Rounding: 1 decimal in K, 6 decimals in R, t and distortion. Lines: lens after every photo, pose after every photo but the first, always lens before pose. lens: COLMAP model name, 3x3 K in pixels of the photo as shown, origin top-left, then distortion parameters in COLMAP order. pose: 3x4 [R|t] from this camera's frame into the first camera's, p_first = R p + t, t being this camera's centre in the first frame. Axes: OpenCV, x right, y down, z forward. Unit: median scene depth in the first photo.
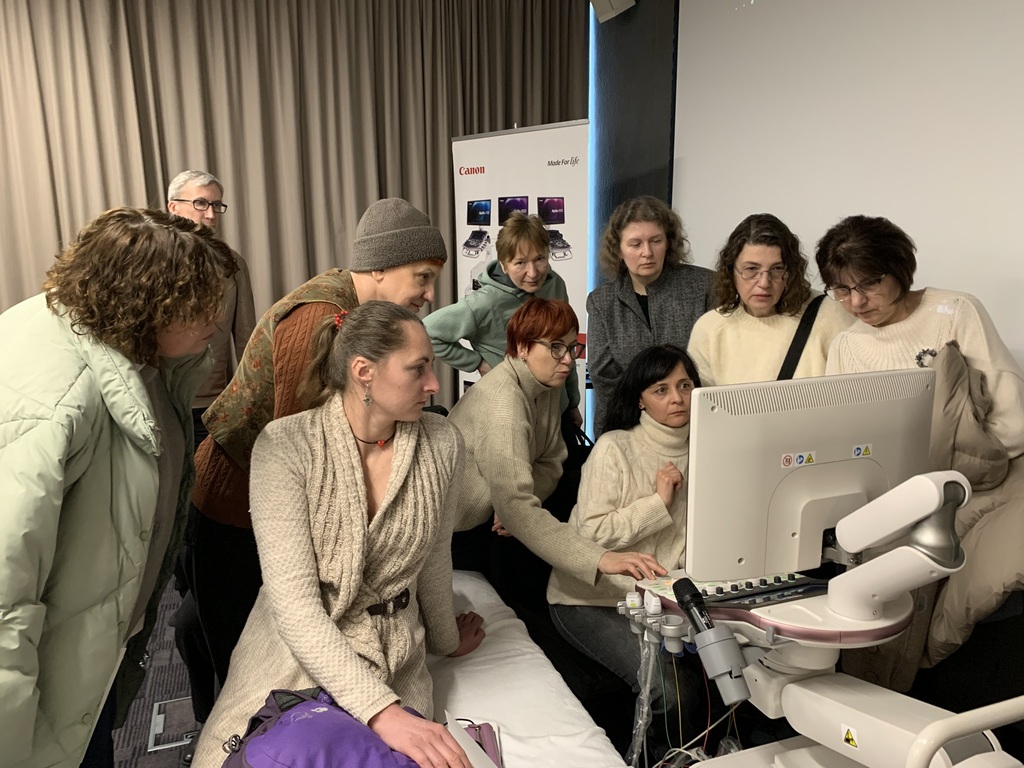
lens RADIAL K [[805.9, 0, 512.0], [0, 805.9, 384.0], [0, 0, 1]] dist [-0.034778, -0.001902]
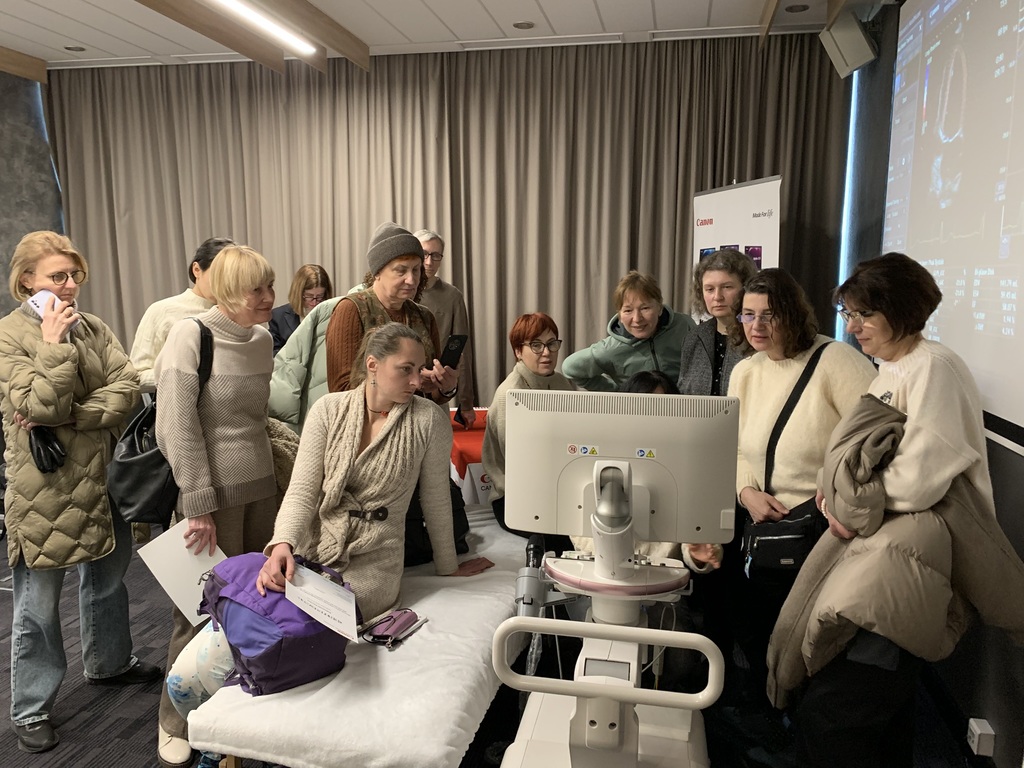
lens RADIAL K [[805.9, 0, 512.0], [0, 805.9, 384.0], [0, 0, 1]] dist [-0.034778, -0.001902]
pose [[0.846512, 0.085091, -0.525525, 0.631131], [-0.109756, 0.993832, -0.015877, 0.012231], [0.520932, 0.071120, 0.850630, -0.145693]]
